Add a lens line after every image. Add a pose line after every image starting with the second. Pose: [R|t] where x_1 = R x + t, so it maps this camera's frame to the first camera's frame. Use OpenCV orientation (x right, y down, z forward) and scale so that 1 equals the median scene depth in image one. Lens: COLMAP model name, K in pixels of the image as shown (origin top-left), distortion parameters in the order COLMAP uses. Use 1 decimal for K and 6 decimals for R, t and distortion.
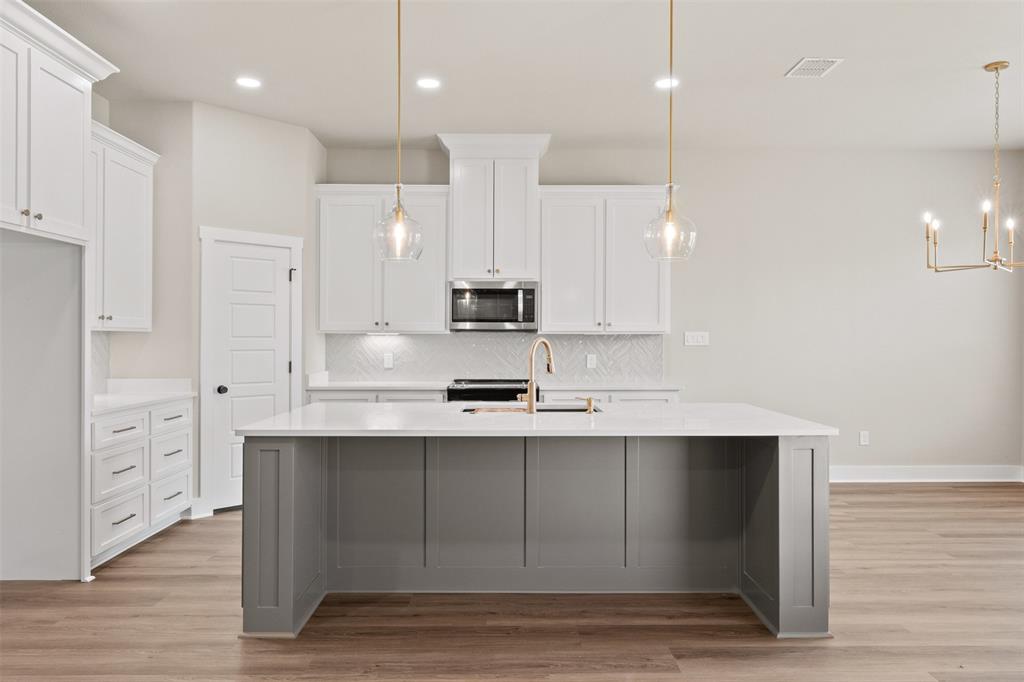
lens RADIAL K [[693.0, 0, 512.0], [0, 693.0, 341.0], [0, 0, 1]] dist [-0.002622, -0.002770]
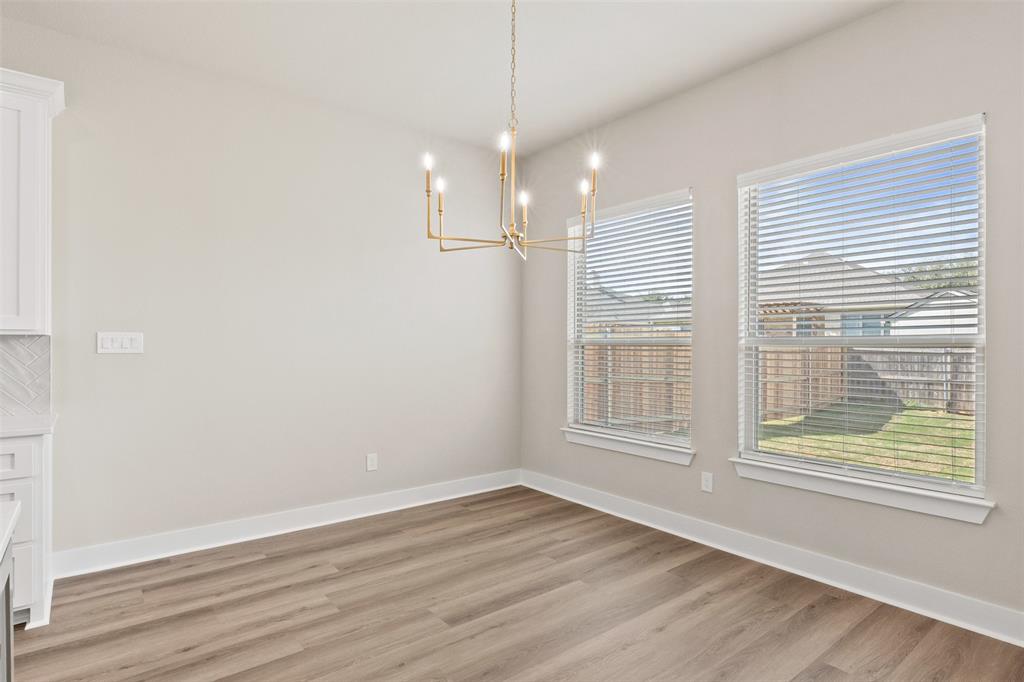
lens RADIAL K [[532.0, 0, 512.0], [0, 532.0, 341.0], [0, 0, 1]] dist [0.013308, 0.000060]
pose [[0.793033, 0.003549, 0.609168, 0.360932], [-0.001427, 0.999991, -0.003967, -0.005031], [-0.609177, 0.002277, 0.793031, 0.558141]]
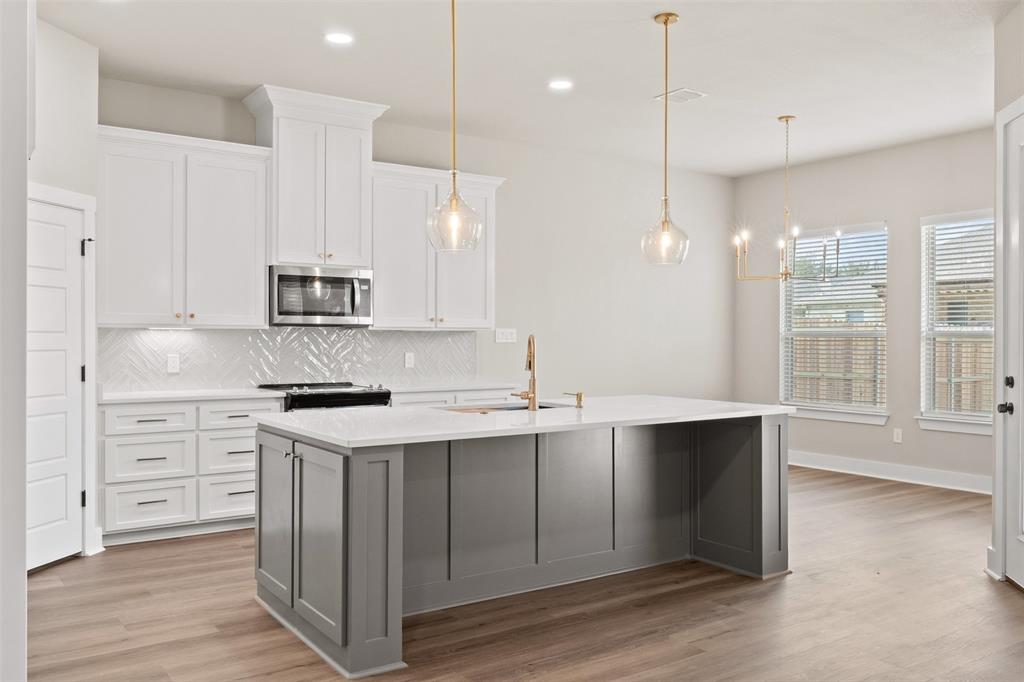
lens RADIAL K [[856.6, 0, 512.0], [0, 856.6, 341.0], [0, 0, 1]] dist [-0.000153, -0.002726]
pose [[0.824940, -0.002109, 0.565216, -0.585849], [-0.000260, 0.999992, 0.004111, -0.000776], [-0.565220, -0.003538, 0.824933, 0.000337]]
